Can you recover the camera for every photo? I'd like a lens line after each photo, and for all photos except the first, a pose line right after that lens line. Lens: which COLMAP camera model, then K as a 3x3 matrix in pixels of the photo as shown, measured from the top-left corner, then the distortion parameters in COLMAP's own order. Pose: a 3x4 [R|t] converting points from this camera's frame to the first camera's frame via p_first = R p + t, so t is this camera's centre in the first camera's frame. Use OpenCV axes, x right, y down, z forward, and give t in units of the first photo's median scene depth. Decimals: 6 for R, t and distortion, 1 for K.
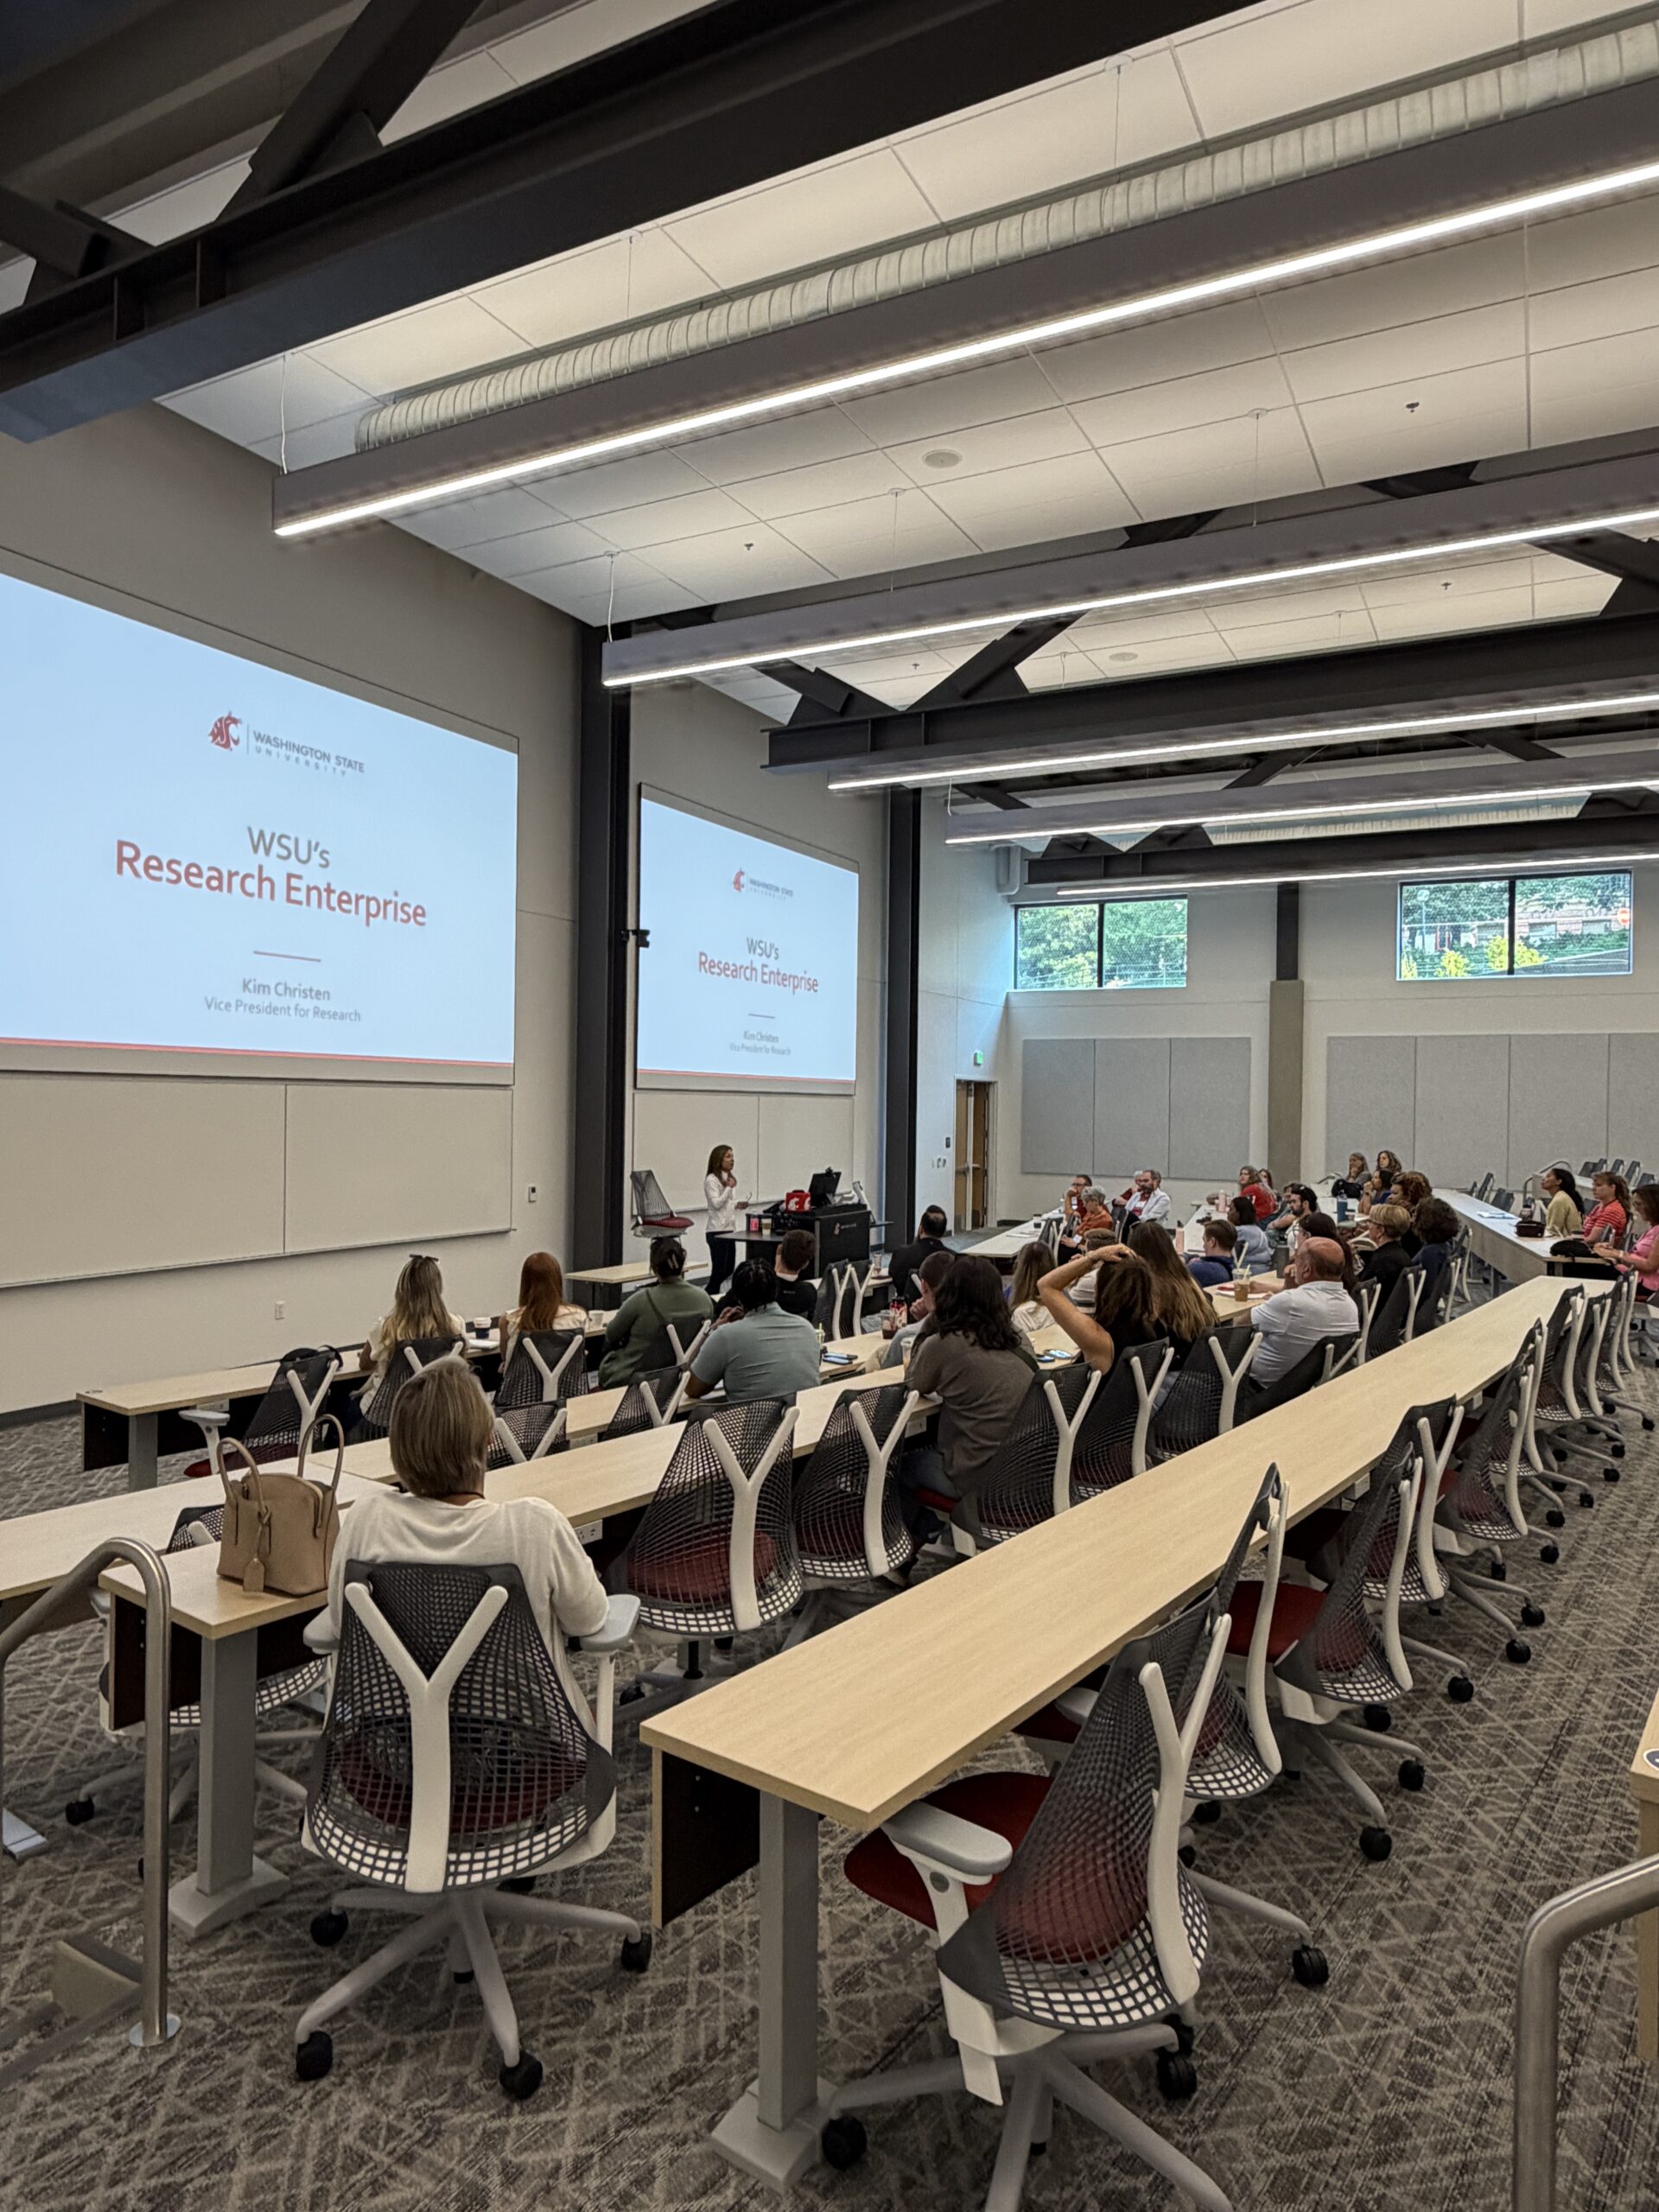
lens RADIAL K [[1350.0, 0, 829.5], [0, 1350.0, 1106.0], [0, 0, 1]] dist [-0.027405, 0.000005]
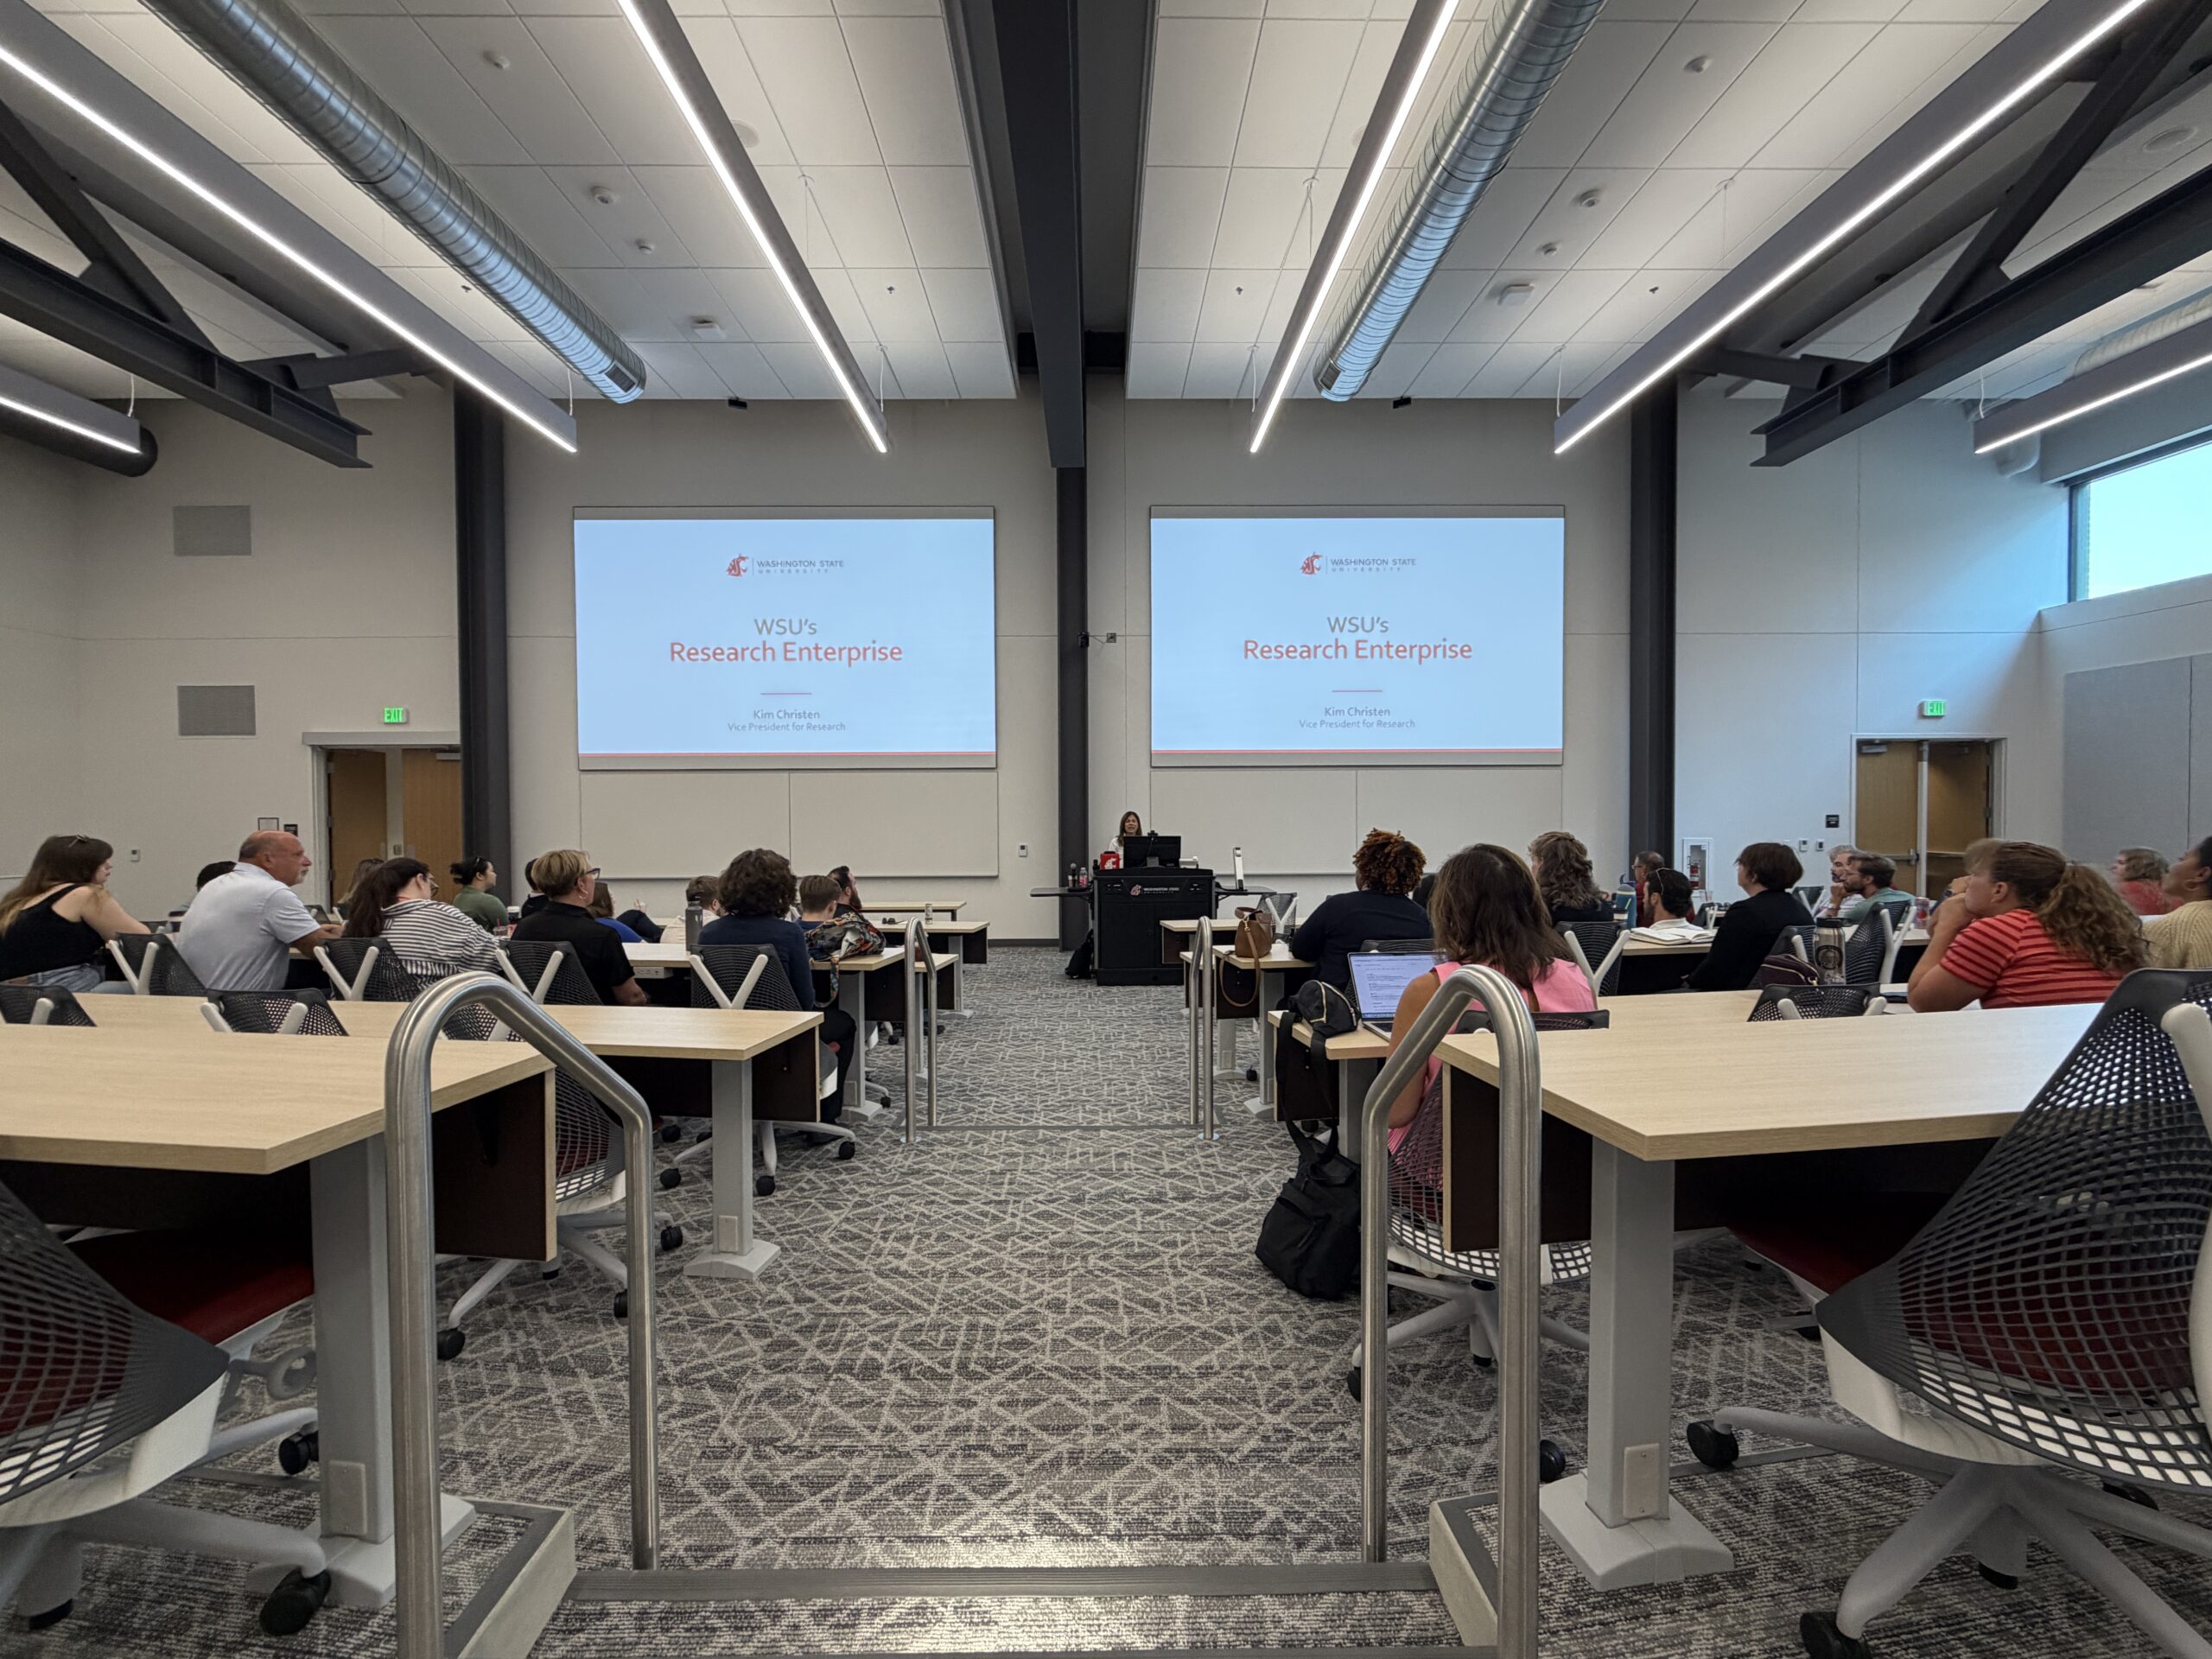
lens RADIAL K [[844.9, 0, 1106.0], [0, 844.9, 829.5], [0, 0, 1]] dist [0.000212, 0.000012]
pose [[0.473148, 0.003558, -0.880976, 0.559537], [0.011145, 0.999888, 0.010024, 0.038905], [0.880912, -0.014561, 0.473055, 0.698513]]
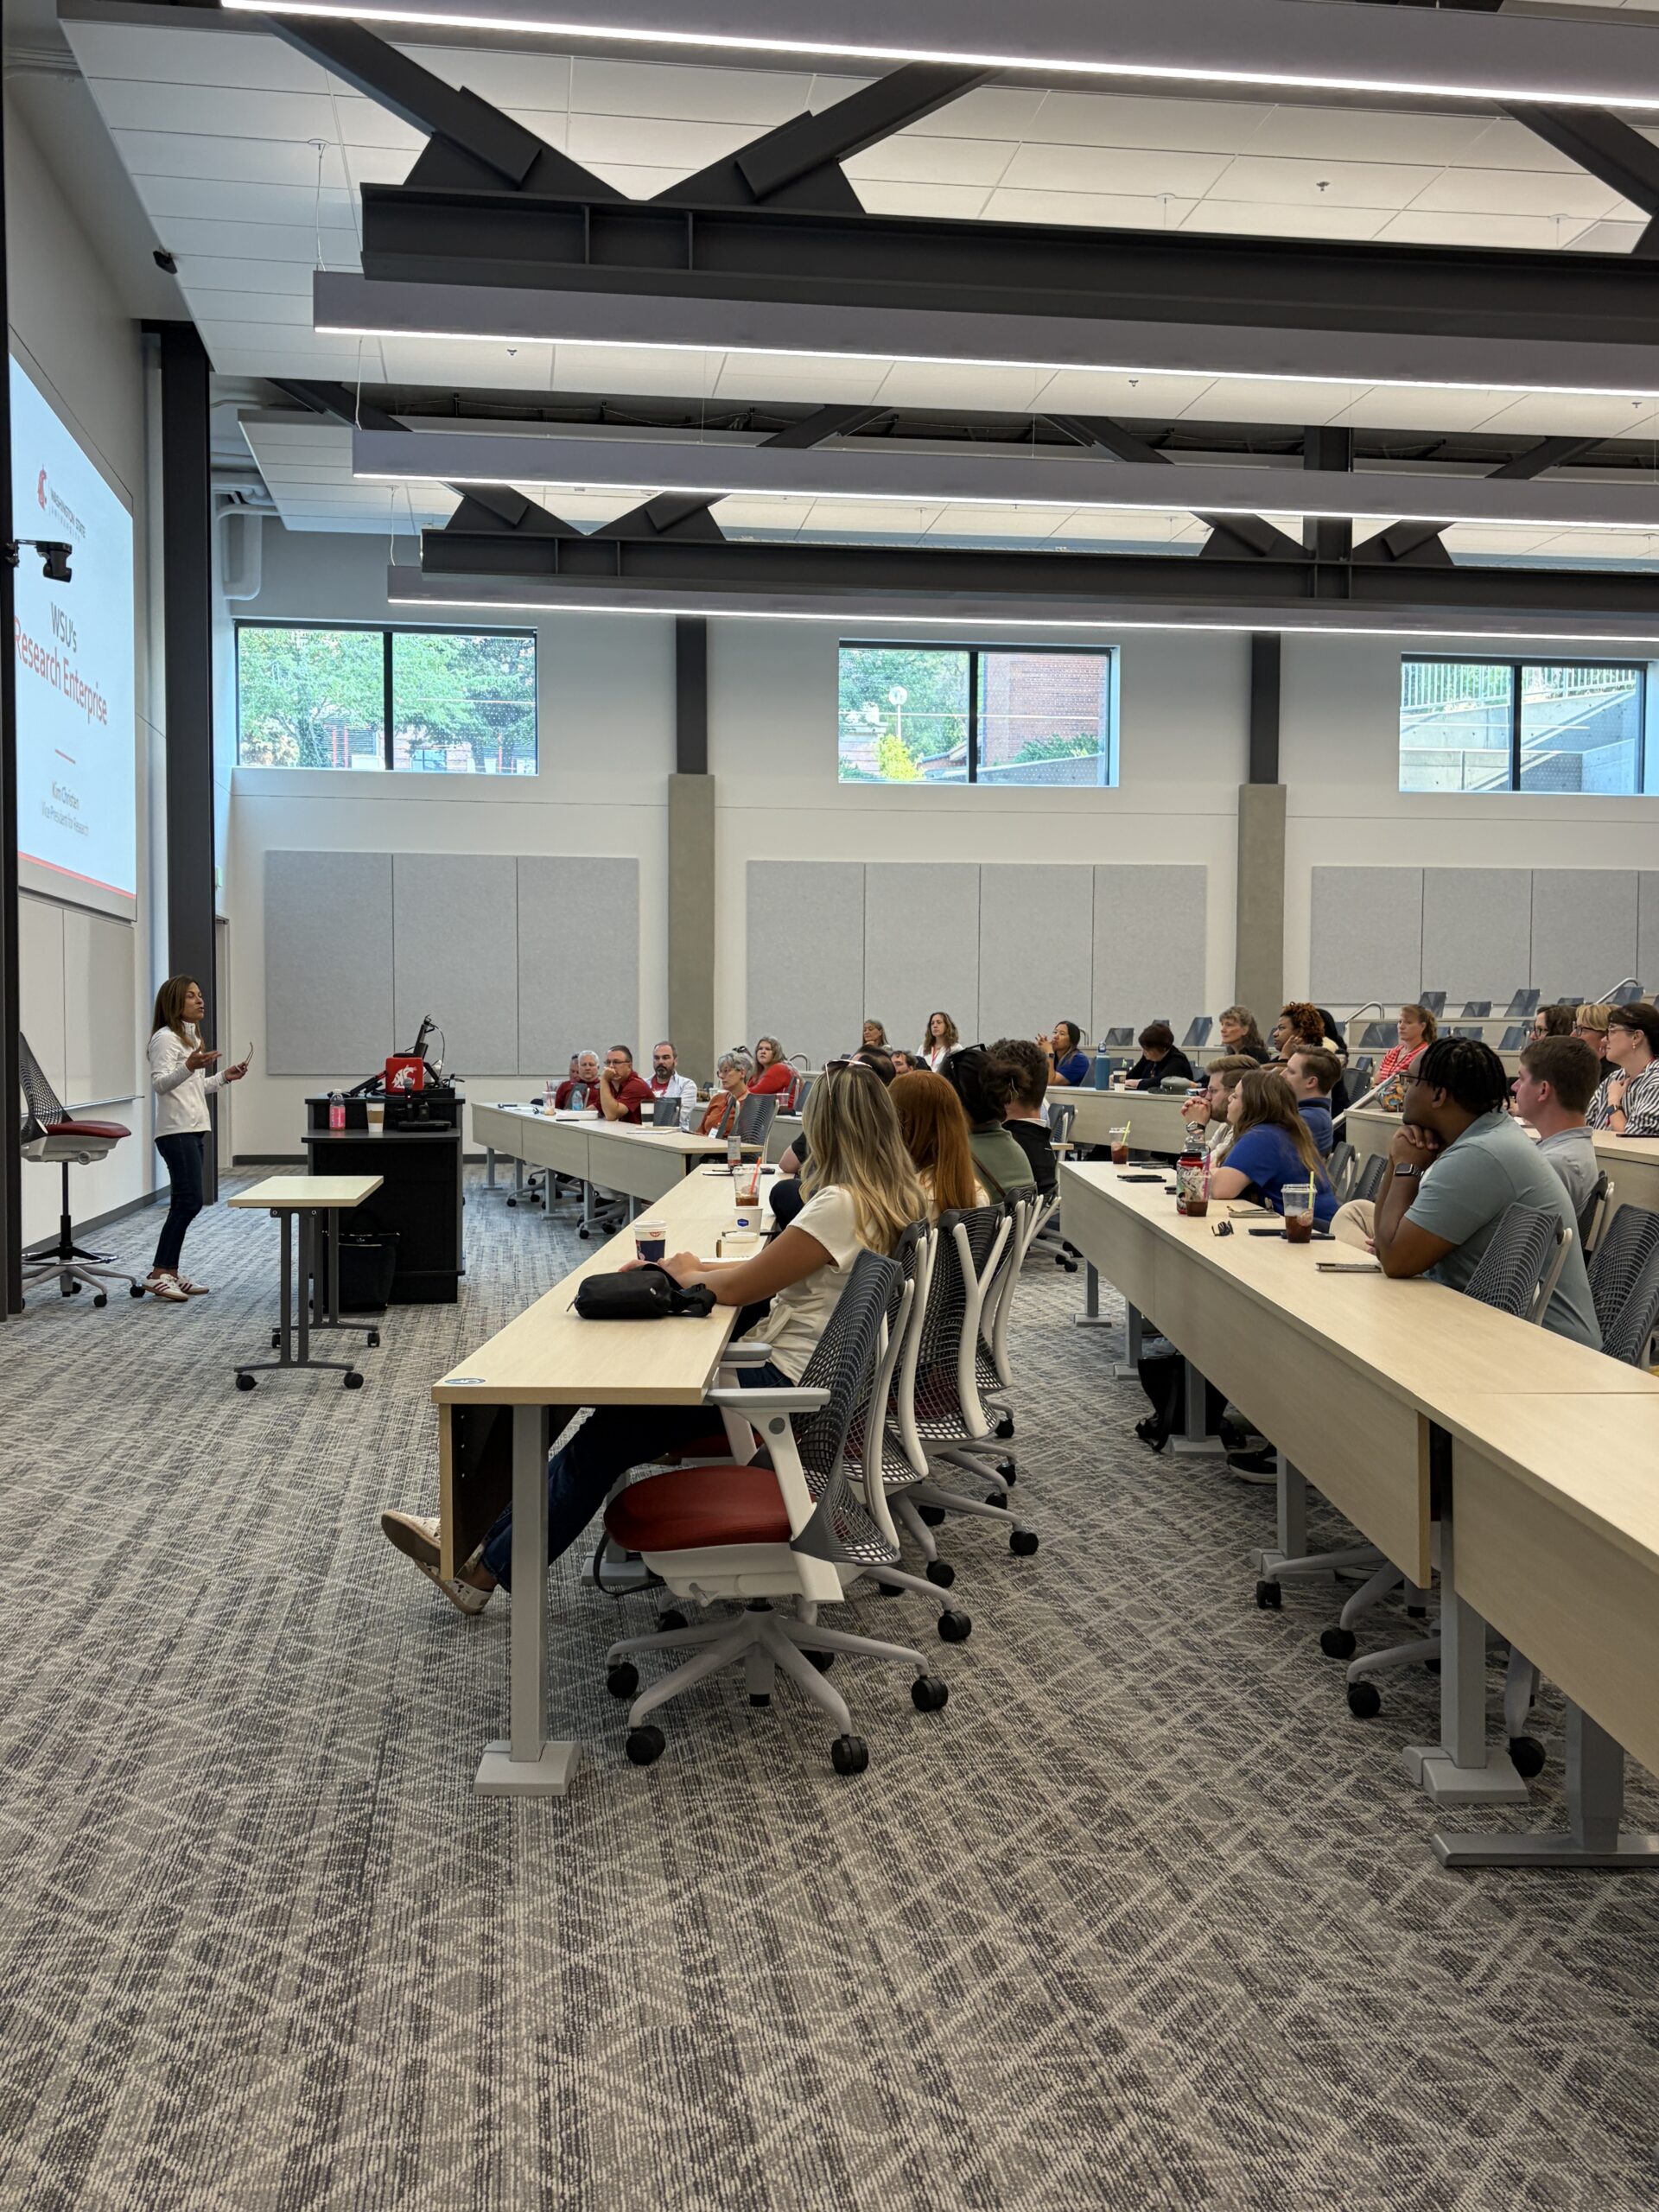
lens RADIAL K [[2094.1, 0, 829.5], [0, 2094.1, 1106.0], [0, 0, 1]] dist [0.043338, -0.003449]
pose [[0.805765, -0.033219, 0.591303, -0.315954], [0.011322, 0.999107, 0.040701, 0.041347], [-0.592127, -0.026101, 0.805422, 0.163219]]
